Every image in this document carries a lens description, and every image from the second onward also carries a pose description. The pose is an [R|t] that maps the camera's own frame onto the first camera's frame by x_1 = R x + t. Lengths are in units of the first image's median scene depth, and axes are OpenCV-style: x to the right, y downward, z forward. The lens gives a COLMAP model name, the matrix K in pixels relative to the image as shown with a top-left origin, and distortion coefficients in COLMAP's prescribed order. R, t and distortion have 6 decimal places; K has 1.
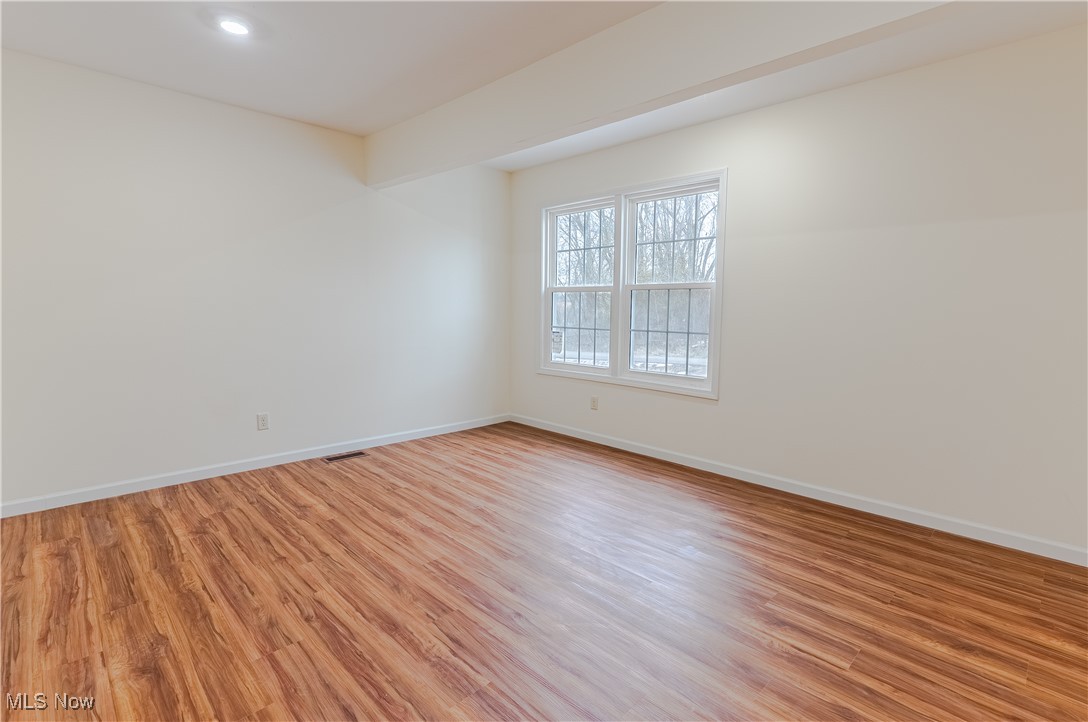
lens RADIAL K [[519.5, 0, 541.1], [0, 519.5, 363.2], [0, 0, 1]] dist [-0.000955, 0.000028]
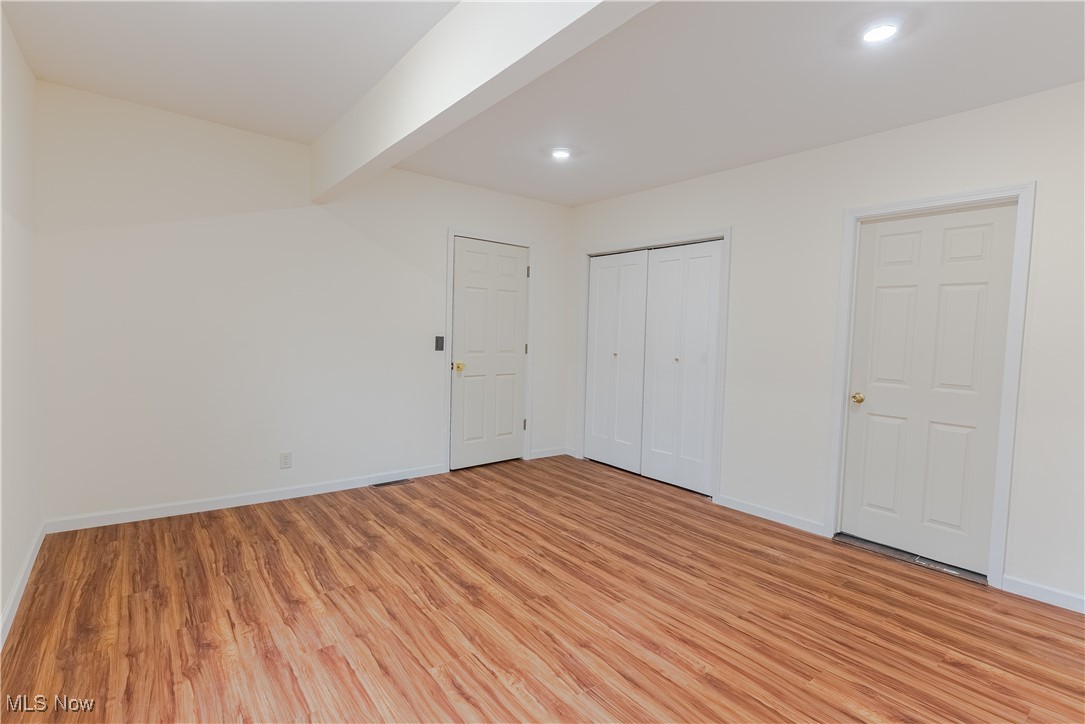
lens RADIAL K [[518.0, 0, 535.7], [0, 518.0, 356.7], [0, 0, 1]] dist [-0.000955, 0.000028]
pose [[-0.990746, -0.047199, 0.127257, -0.134836], [-0.026278, 0.986552, 0.161323, -0.203592], [-0.133160, 0.156486, -0.978663, 1.703246]]
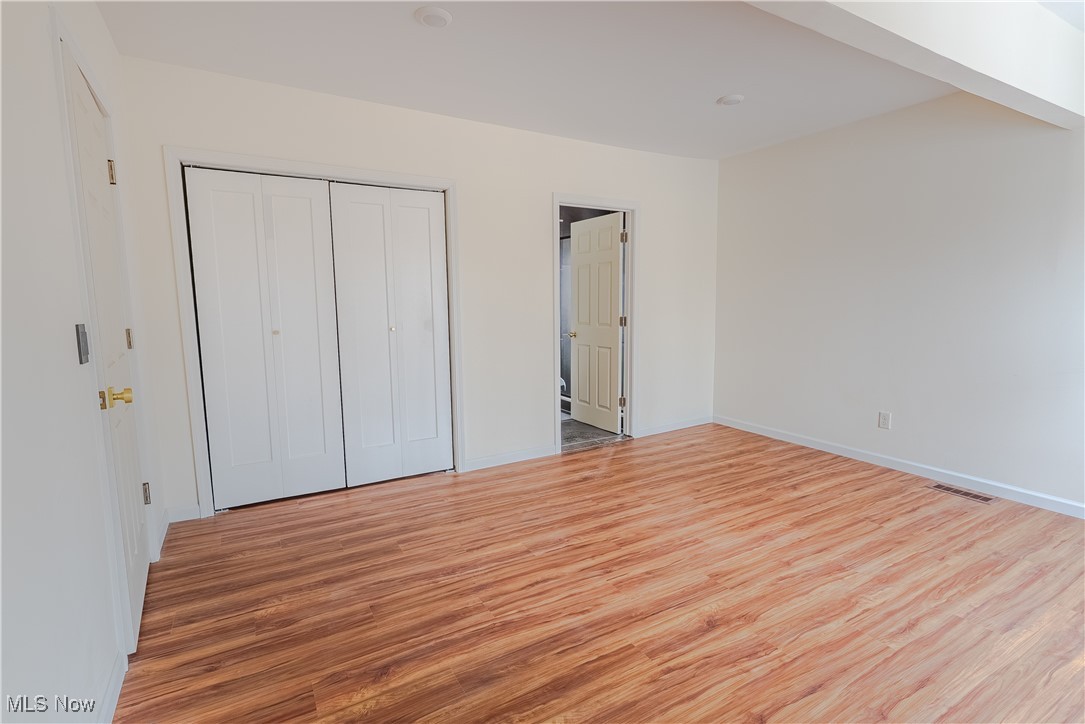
lens RADIAL K [[518.0, 0, 539.7], [0, 518.0, 366.9], [0, 0, 1]] dist [-0.000955, 0.000028]
pose [[-0.259573, 0.115971, -0.958735, 0.780190], [-0.103342, 0.983727, 0.146974, -0.089013], [0.960178, 0.137228, -0.243365, 0.796246]]
